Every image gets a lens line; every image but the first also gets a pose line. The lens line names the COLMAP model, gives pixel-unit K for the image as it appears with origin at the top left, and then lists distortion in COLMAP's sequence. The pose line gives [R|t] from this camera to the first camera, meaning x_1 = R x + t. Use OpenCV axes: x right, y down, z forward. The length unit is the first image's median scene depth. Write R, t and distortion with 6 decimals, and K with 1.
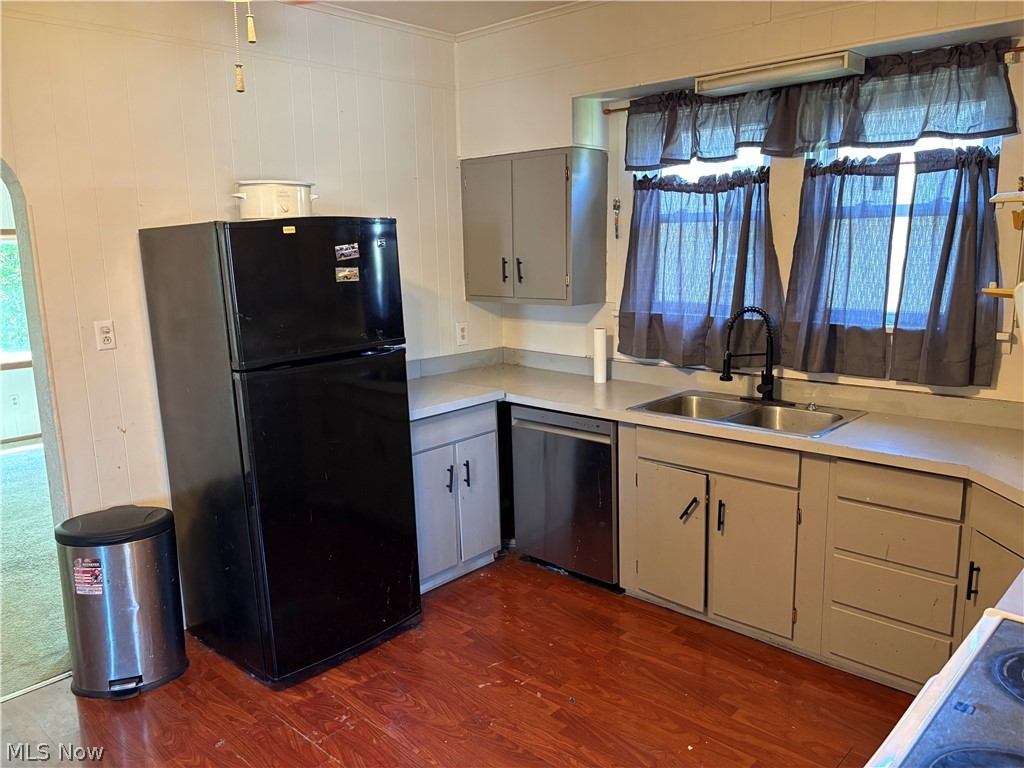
lens RADIAL K [[749.8, 0, 508.1], [0, 749.8, 384.7], [0, 0, 1]] dist [-0.000112, -0.006432]
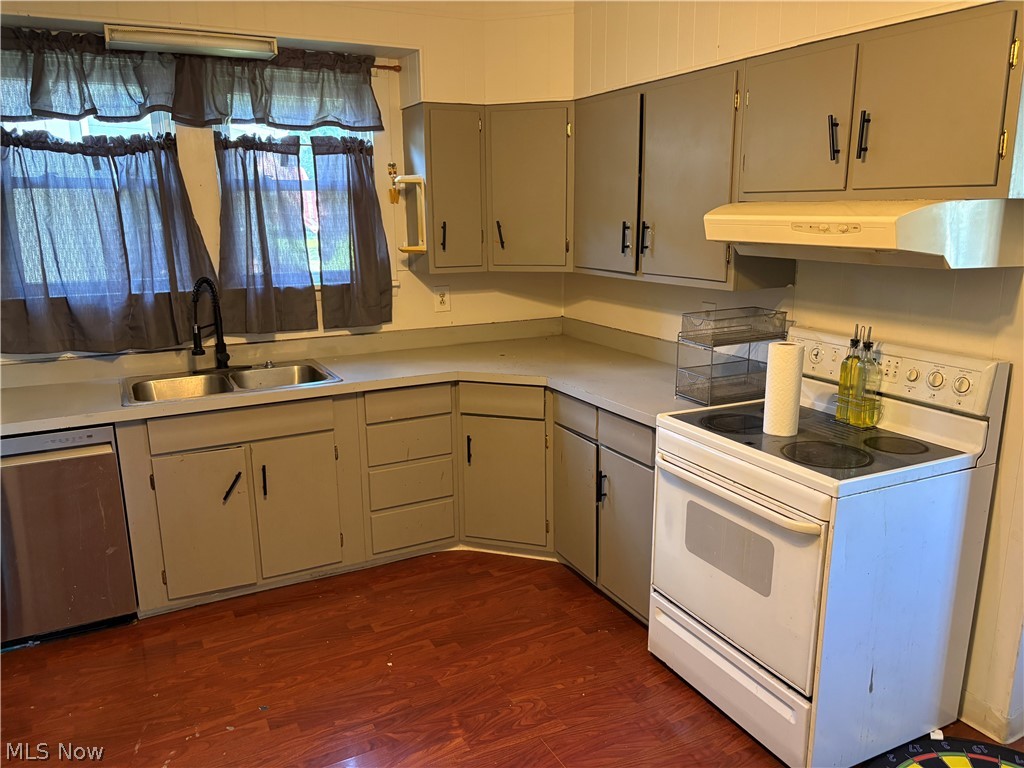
lens RADIAL K [[749.8, 0, 507.9], [0, 749.8, 384.6], [0, 0, 1]] dist [-0.000112, -0.006432]
pose [[0.355793, -0.199292, 0.913069, -0.490664], [0.175948, 0.973812, 0.143989, -0.039818], [-0.917853, 0.109422, 0.381540, 0.284650]]
